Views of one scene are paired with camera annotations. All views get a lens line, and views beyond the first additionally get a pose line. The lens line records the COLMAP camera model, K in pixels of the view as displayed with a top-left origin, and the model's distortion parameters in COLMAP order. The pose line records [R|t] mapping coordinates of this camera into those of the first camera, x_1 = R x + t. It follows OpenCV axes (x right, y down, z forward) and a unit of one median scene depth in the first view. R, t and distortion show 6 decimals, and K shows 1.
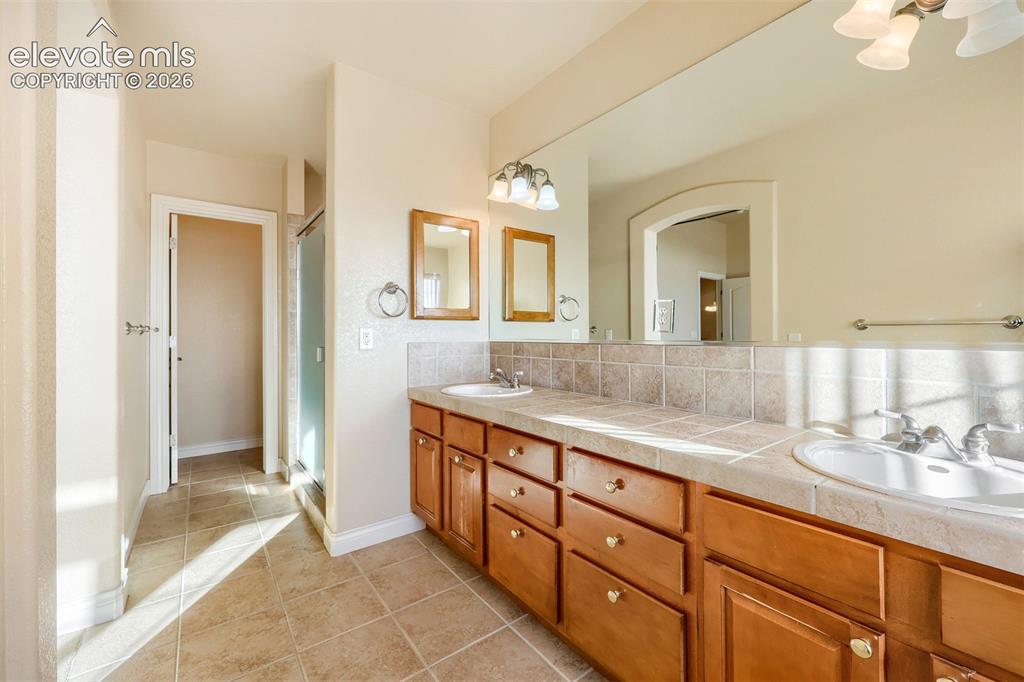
lens RADIAL K [[412.2, 0, 509.1], [0, 412.2, 336.5], [0, 0, 1]] dist [-0.001920, -0.000235]
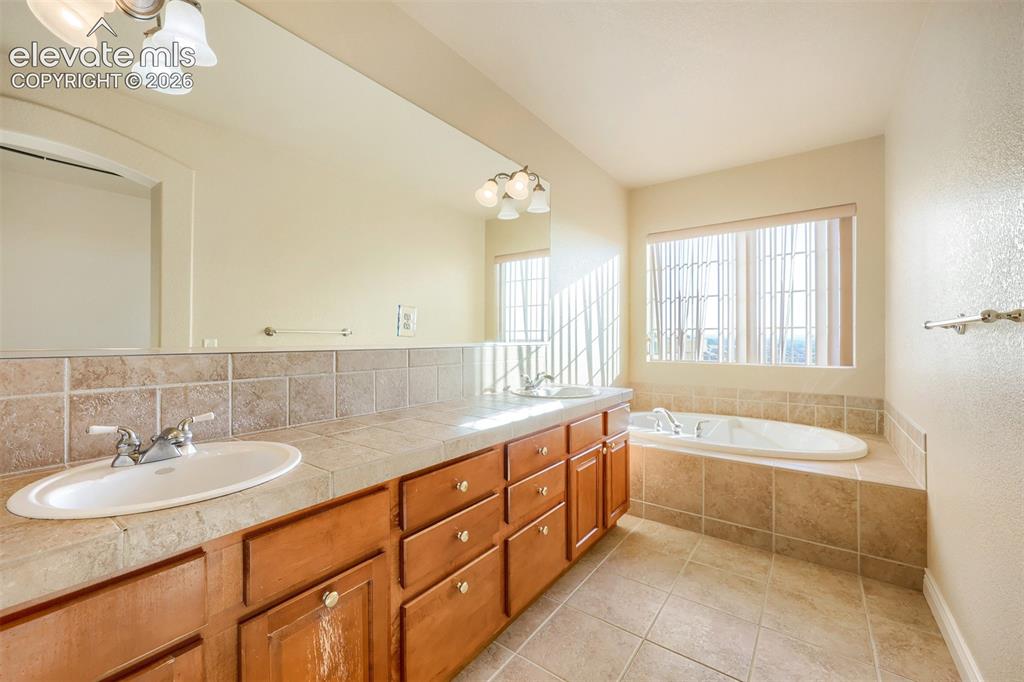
lens RADIAL K [[412.2, 0, 509.4], [0, 412.2, 340.2], [0, 0, 1]] dist [-0.001920, -0.000235]
pose [[-0.294426, 0.003417, 0.955668, -0.586962], [0.006204, 0.999979, -0.001664, 0.001445], [-0.955654, 0.005439, -0.294441, 0.867201]]
